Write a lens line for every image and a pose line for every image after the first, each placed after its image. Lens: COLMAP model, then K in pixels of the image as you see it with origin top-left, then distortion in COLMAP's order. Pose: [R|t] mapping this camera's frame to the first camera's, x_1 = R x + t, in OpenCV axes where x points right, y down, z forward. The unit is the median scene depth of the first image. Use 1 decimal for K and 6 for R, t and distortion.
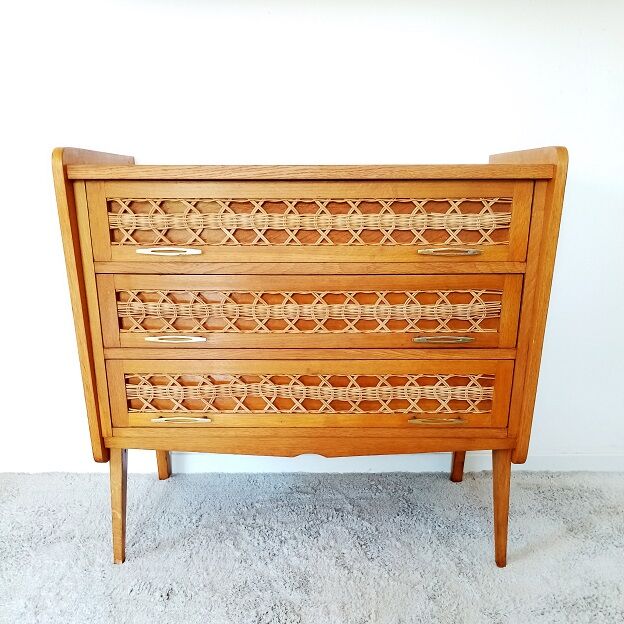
lens RADIAL K [[455.4, 0, 312.0], [0, 455.4, 346.9], [0, 0, 1]] dist [0.007210, 0.000924]
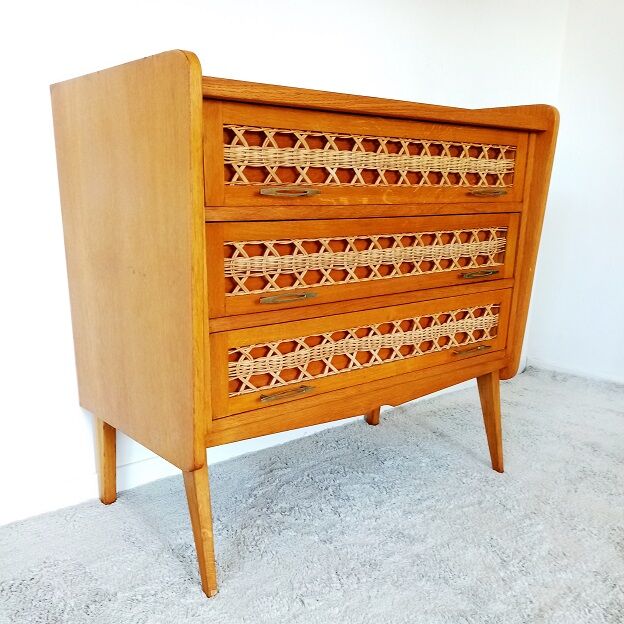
lens RADIAL K [[664.4, 0, 311.8], [0, 664.4, 389.1], [0, 0, 1]] dist [0.007431, 0.007017]
pose [[0.763092, -0.182072, 0.620113, -1.045585], [0.131894, 0.983176, 0.126367, 0.000318], [-0.632689, -0.014640, 0.774268, 0.001688]]
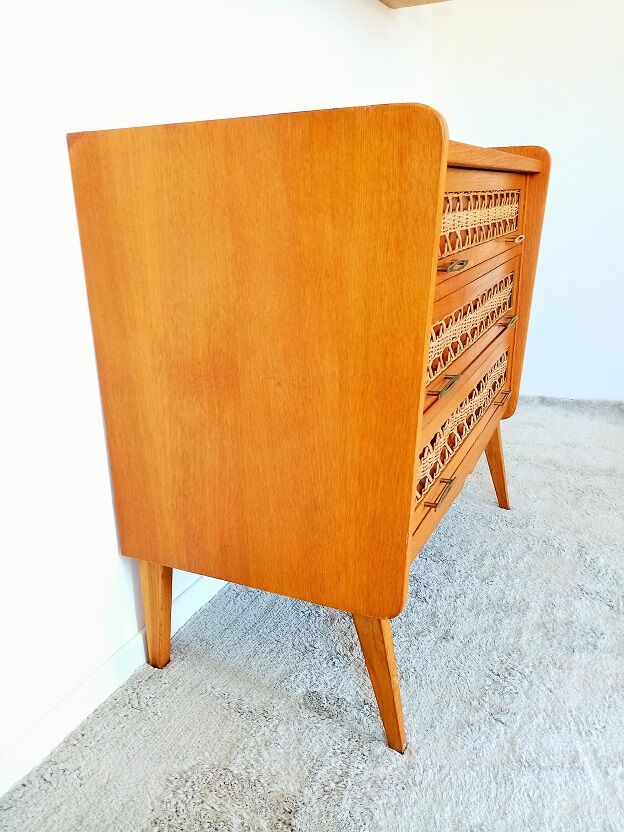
lens RADIAL K [[660.2, 0, 312.0], [0, 660.2, 416.0], [0, 0, 1]] dist [0.014747, -0.028685]
pose [[0.427446, -0.298626, 0.853295, -1.279621], [0.220237, 0.949828, 0.222085, -0.248771], [-0.876804, 0.092997, 0.471769, 0.671262]]
